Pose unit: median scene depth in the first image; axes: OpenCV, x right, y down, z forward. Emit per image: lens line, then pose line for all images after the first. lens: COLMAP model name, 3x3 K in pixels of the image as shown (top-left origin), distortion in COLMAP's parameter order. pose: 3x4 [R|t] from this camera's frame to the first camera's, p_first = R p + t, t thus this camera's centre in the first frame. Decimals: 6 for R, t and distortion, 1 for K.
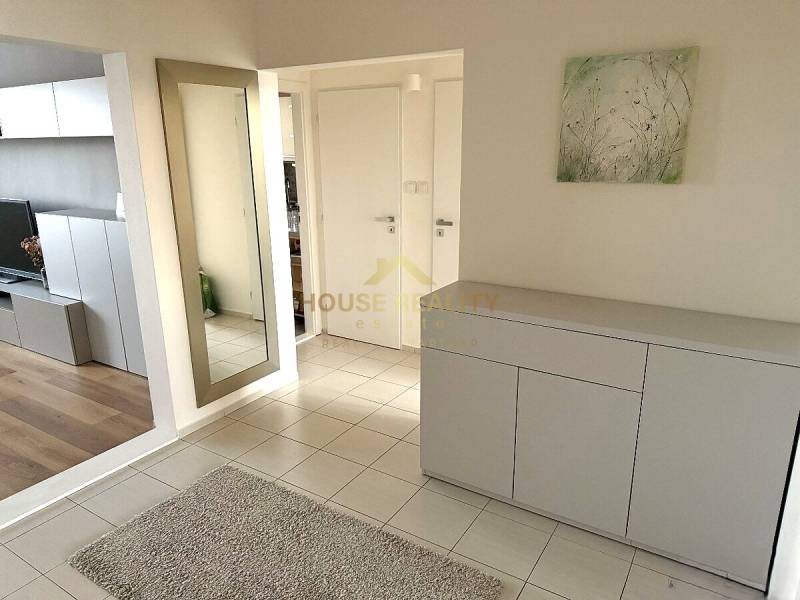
lens RADIAL K [[564.9, 0, 399.6], [0, 564.9, 299.8], [0, 0, 1]] dist [0.071138, -0.084514]
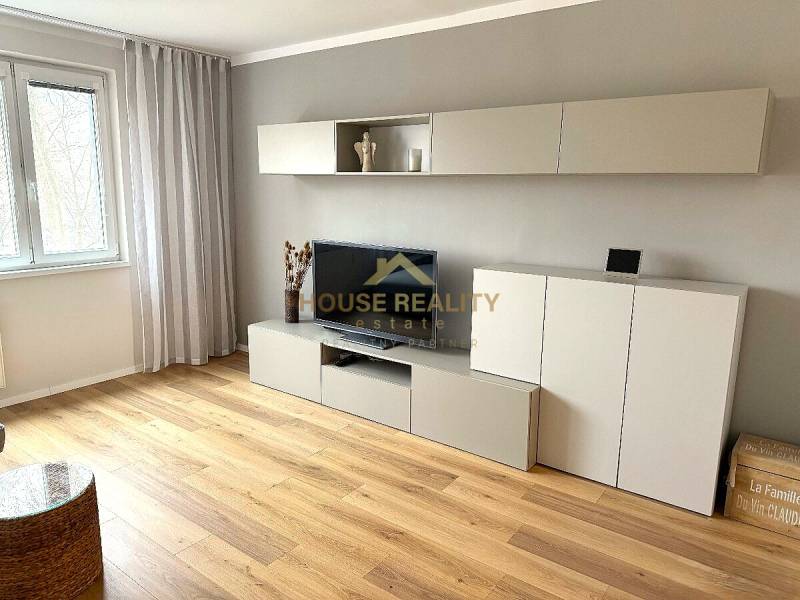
lens RADIAL K [[564.9, 0, 399.6], [0, 564.9, 299.8], [0, 0, 1]] dist [0.071138, -0.084514]
pose [[0.997153, 0.038273, -0.064976, -0.697604], [-0.043190, 0.996169, -0.076033, -0.045996], [0.061817, 0.078622, 0.994986, 0.228617]]
